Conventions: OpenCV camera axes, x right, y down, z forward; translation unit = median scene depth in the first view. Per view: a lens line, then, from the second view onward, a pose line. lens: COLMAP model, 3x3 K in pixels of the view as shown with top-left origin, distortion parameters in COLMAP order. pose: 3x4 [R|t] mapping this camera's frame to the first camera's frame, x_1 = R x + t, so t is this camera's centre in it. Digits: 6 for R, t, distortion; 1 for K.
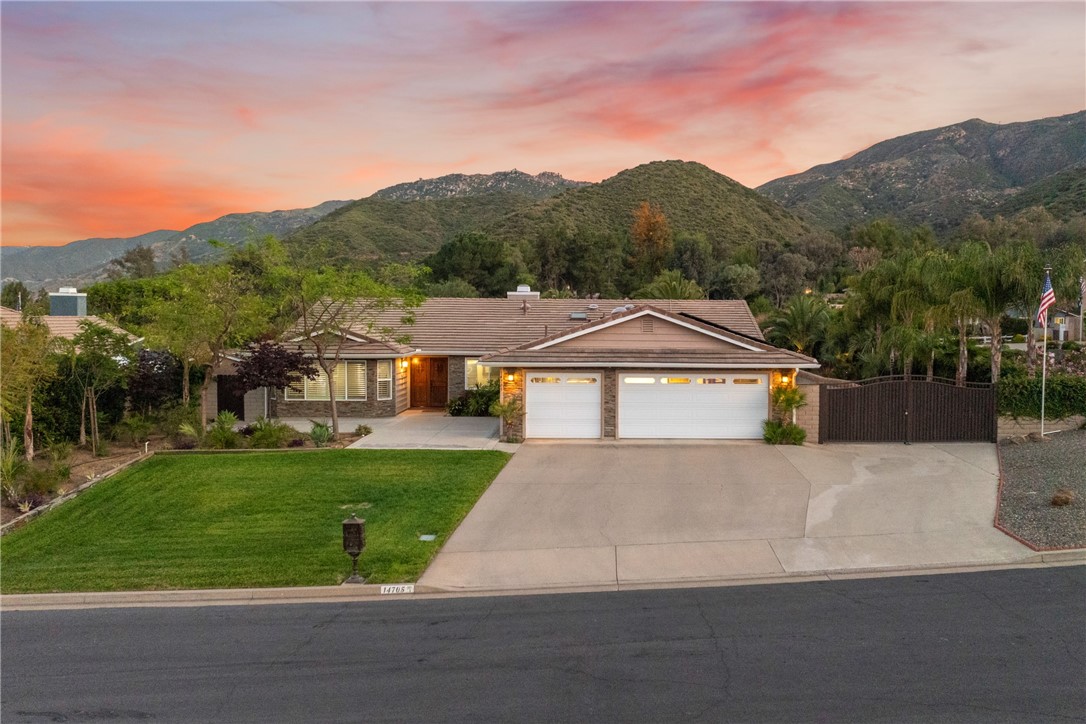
lens RADIAL K [[803.6, 0, 624.6], [0, 803.6, 337.4], [0, 0, 1]] dist [-0.040415, 0.001955]
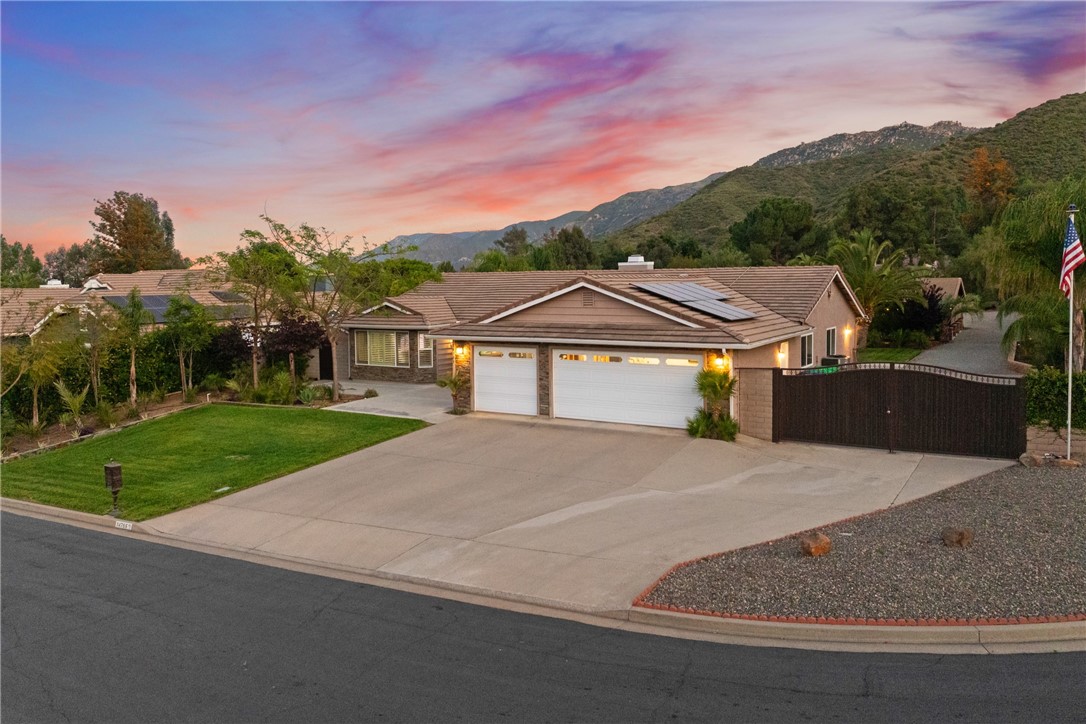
lens RADIAL K [[807.0, 0, 542.0], [0, 807.0, 306.8], [0, 0, 1]] dist [-0.038263, -0.002635]
pose [[0.842151, -0.001184, -0.539240, 0.406069], [0.002264, 0.999997, 0.001341, -0.005698], [0.539237, -0.002350, 0.842151, 0.151571]]
